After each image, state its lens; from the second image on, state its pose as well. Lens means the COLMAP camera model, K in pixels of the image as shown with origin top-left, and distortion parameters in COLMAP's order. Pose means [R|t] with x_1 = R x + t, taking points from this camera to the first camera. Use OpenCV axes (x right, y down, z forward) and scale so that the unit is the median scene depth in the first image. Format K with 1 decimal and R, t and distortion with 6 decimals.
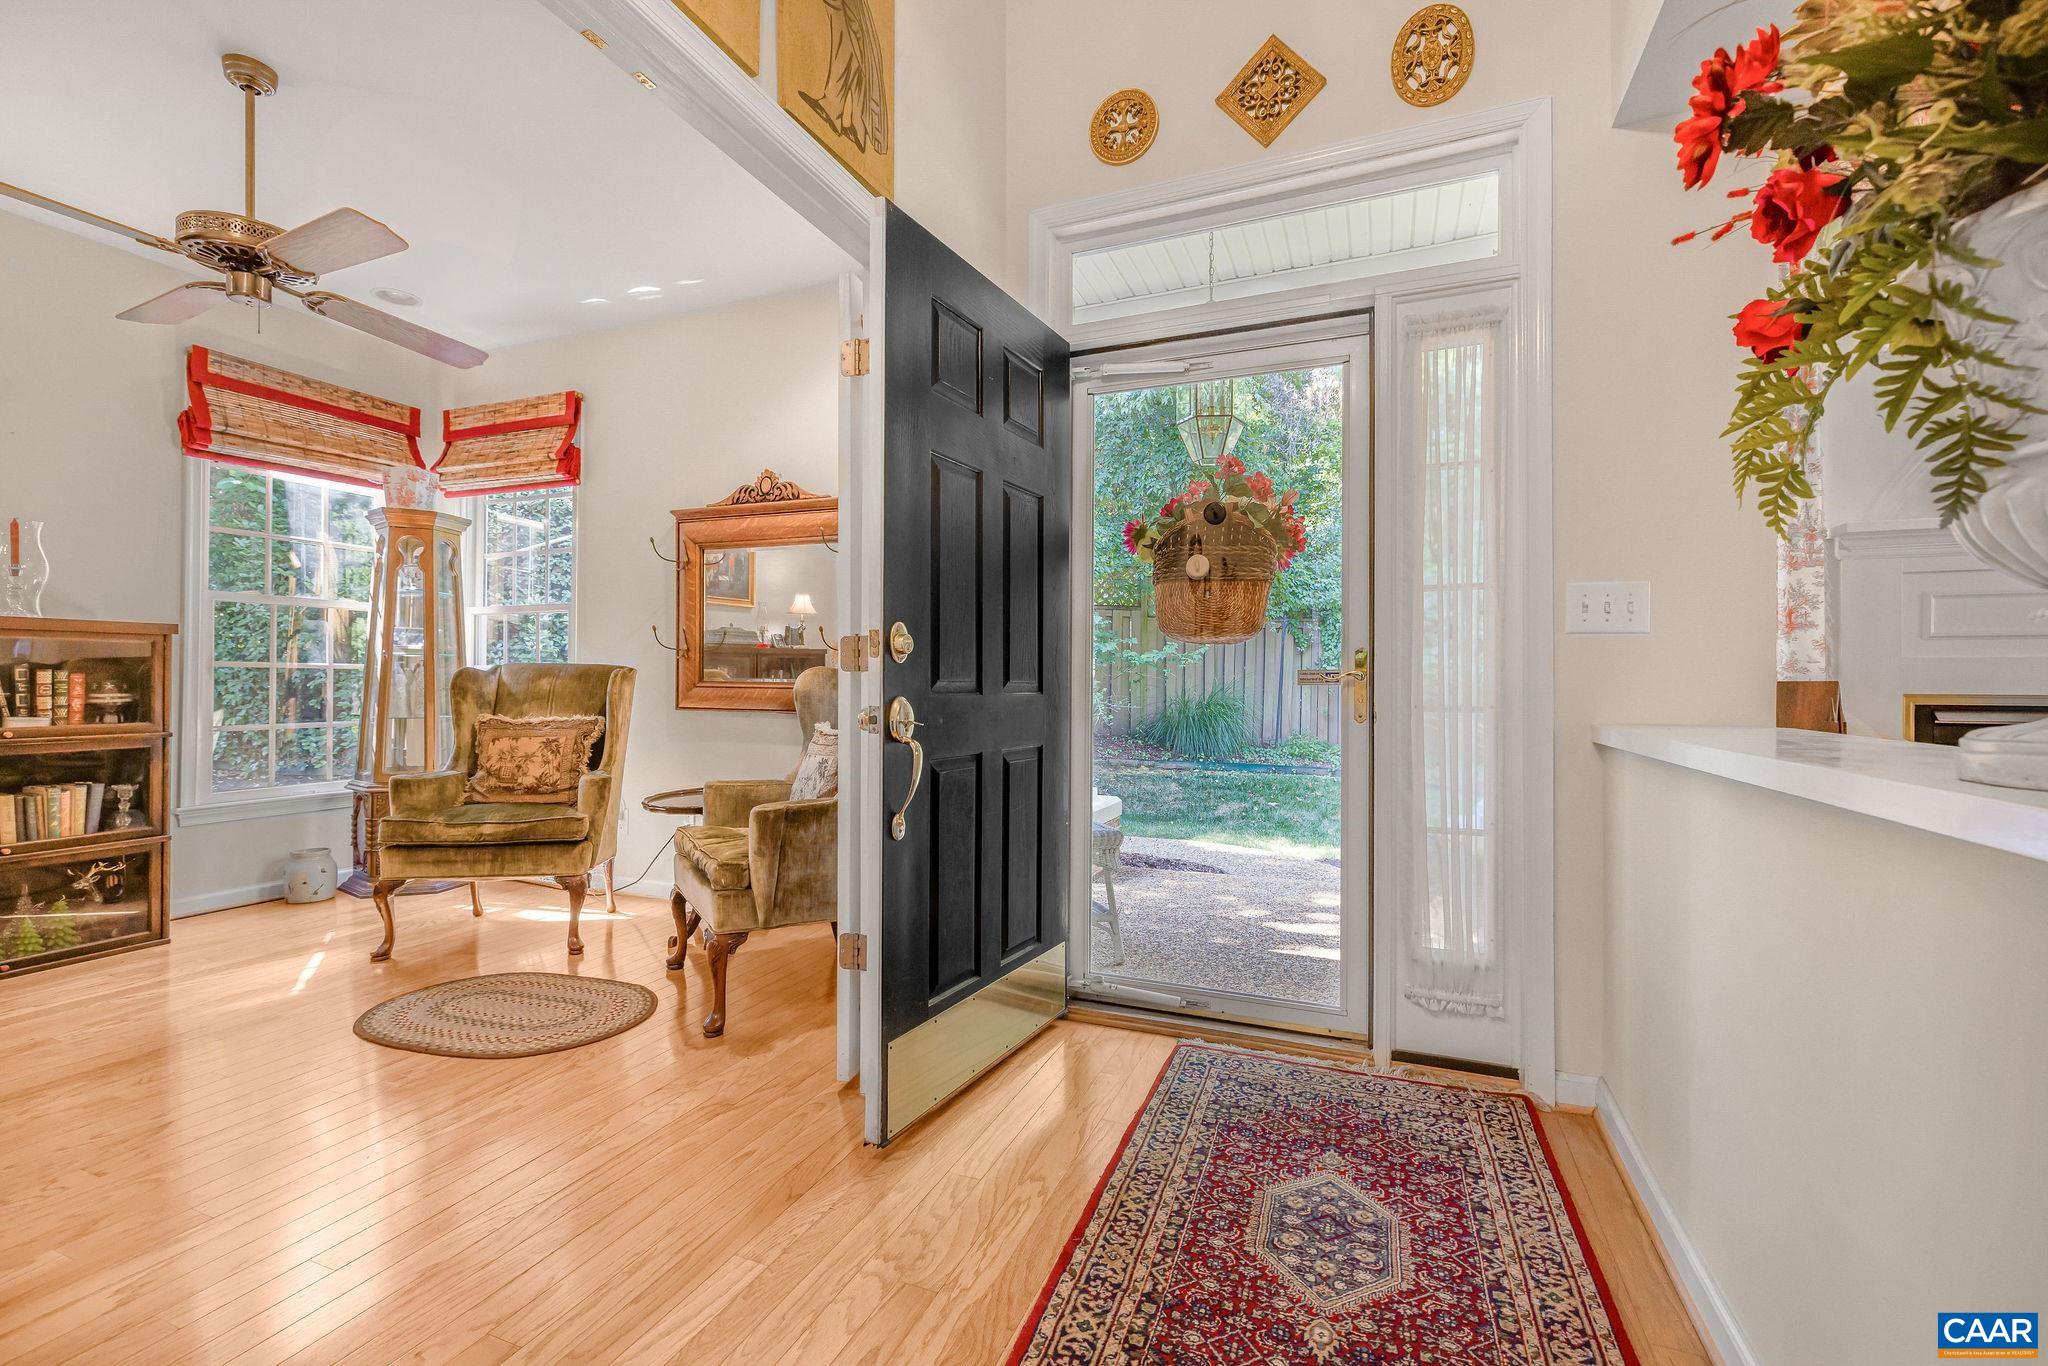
lens RADIAL K [[879.5, 0, 1013.4], [0, 879.5, 674.2], [0, 0, 1]] dist [-0.008983, 0.004711]
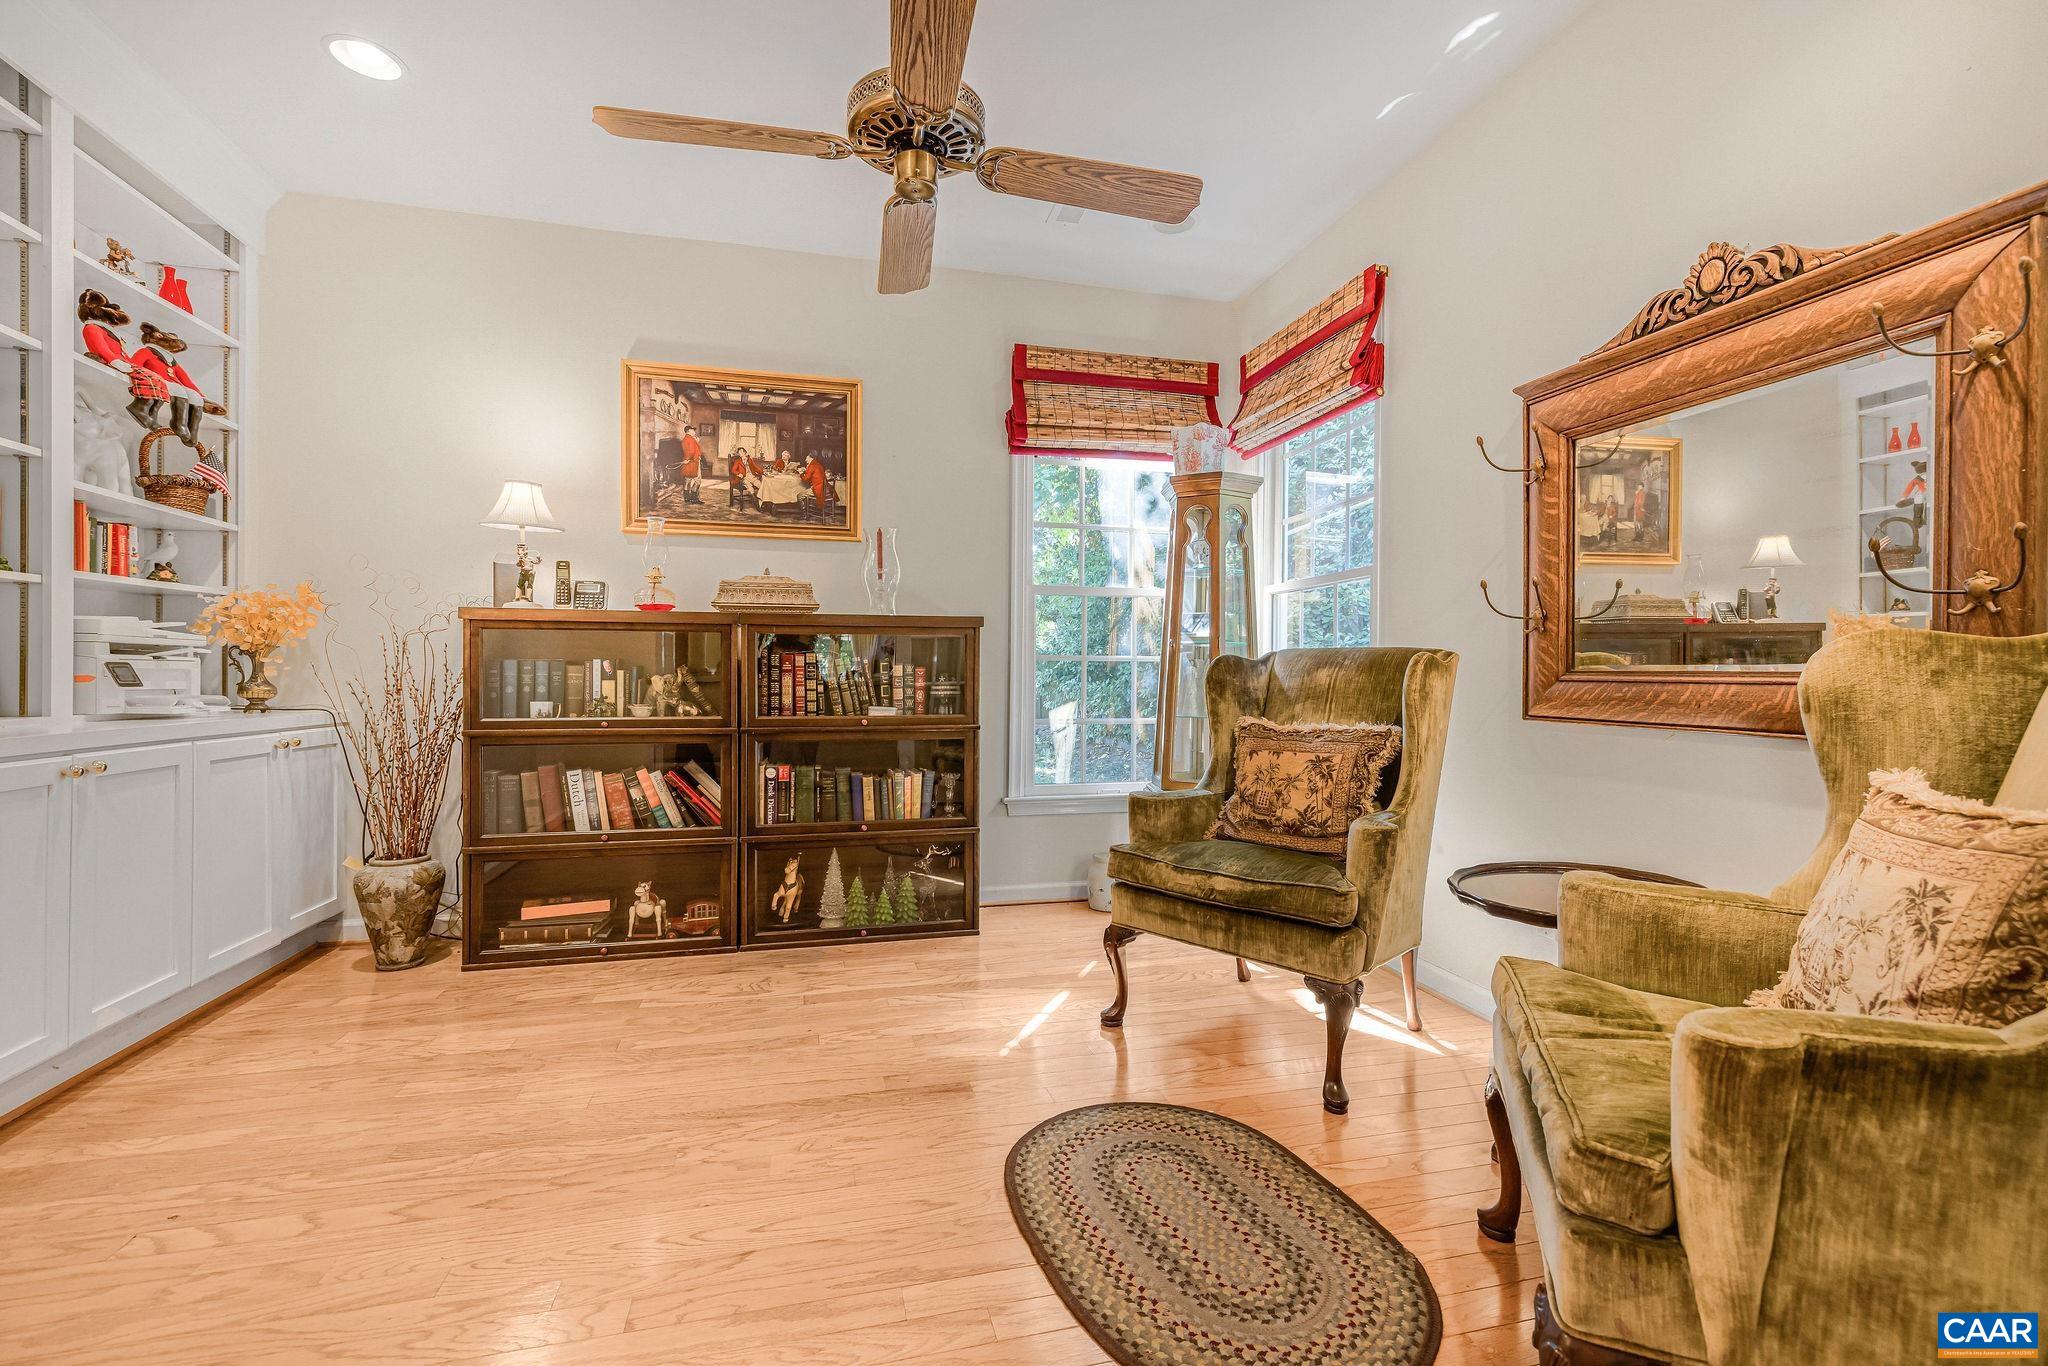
lens RADIAL K [[880.9, 0, 1011.8], [0, 880.9, 681.4], [0, 0, 1]] dist [0.002528, 0.001213]
pose [[0.595548, 0.002107, -0.803317, -0.116388], [0.005986, 0.999957, 0.007060, 0.008687], [0.803297, -0.009013, 0.595510, 0.385931]]
